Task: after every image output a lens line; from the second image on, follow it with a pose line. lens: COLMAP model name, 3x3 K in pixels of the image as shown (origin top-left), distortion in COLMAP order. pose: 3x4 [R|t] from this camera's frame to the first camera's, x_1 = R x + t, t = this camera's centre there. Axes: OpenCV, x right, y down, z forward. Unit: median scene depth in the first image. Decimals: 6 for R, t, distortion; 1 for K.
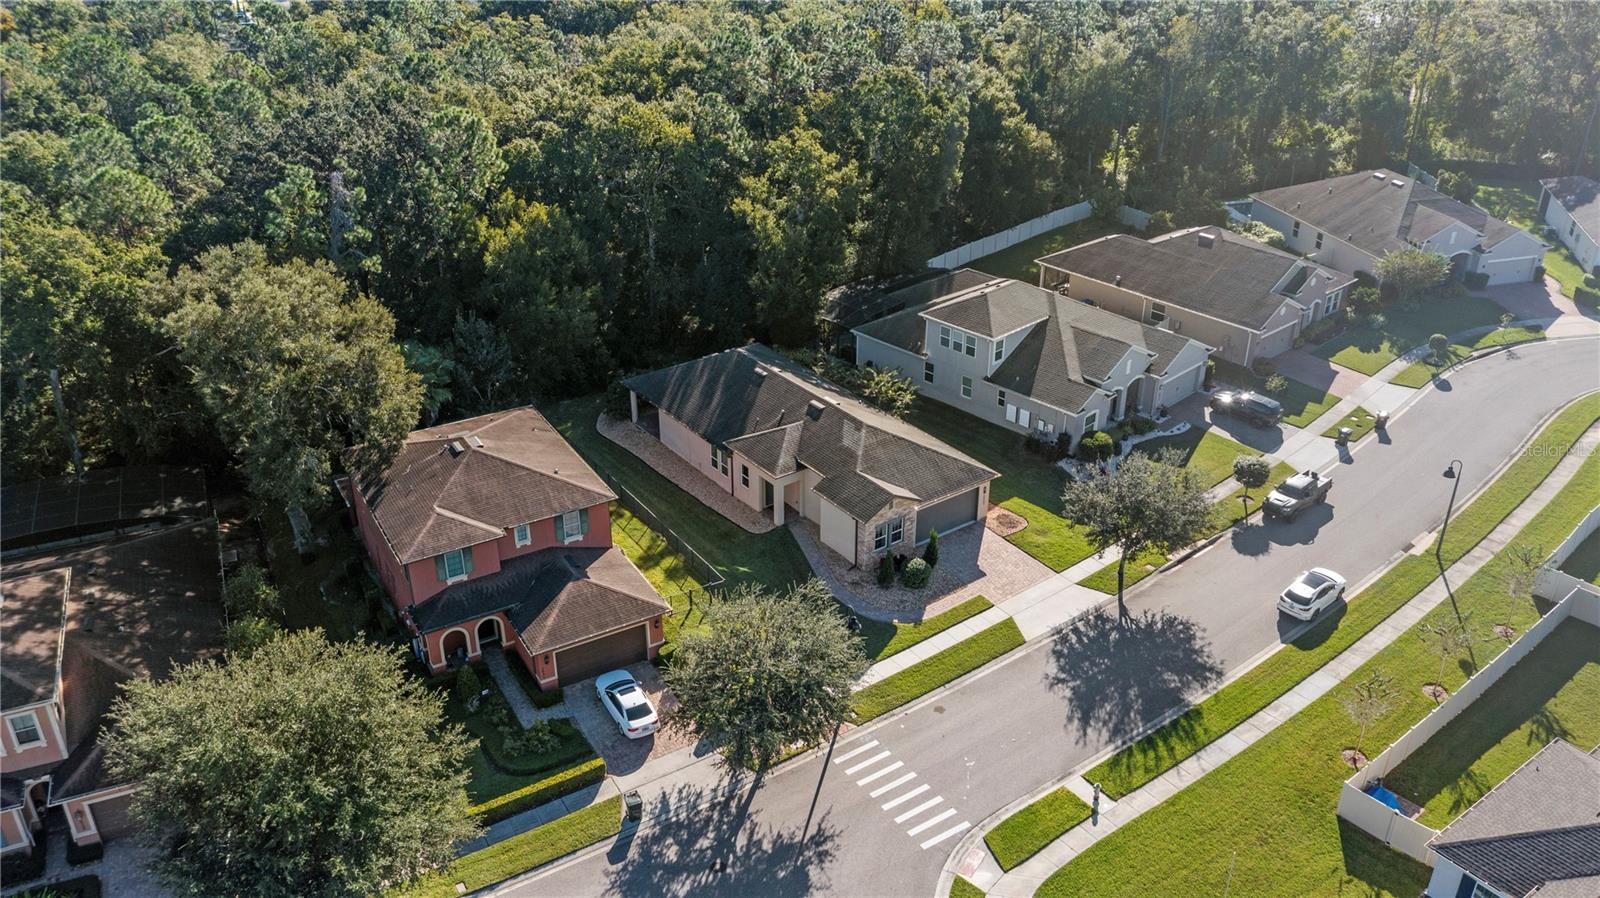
lens RADIAL K [[1246.3, 0, 800.2], [0, 1246.3, 446.9], [0, 0, 1]] dist [-0.007068, -0.000041]
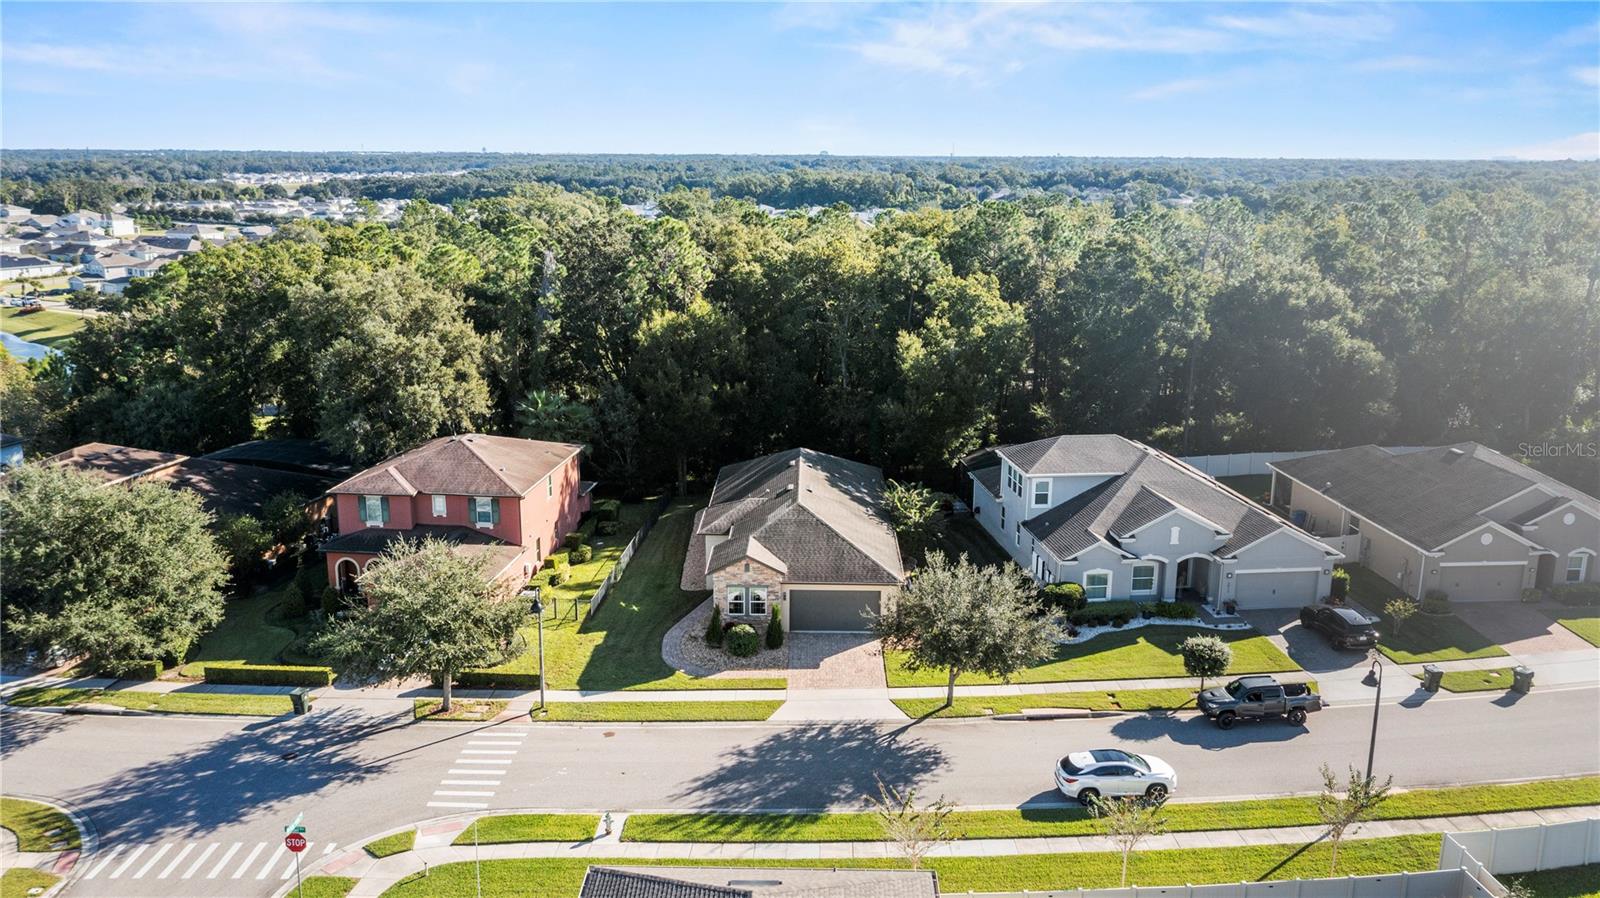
lens RADIAL K [[1246.3, 0, 791.2], [0, 1246.3, 448.8], [0, 0, 1]] dist [-0.007068, -0.000041]
pose [[0.801380, 0.146108, -0.580037, 0.733241], [-0.283737, 0.946522, -0.153588, 0.111352], [0.526578, 0.287661, 0.799980, 0.257472]]
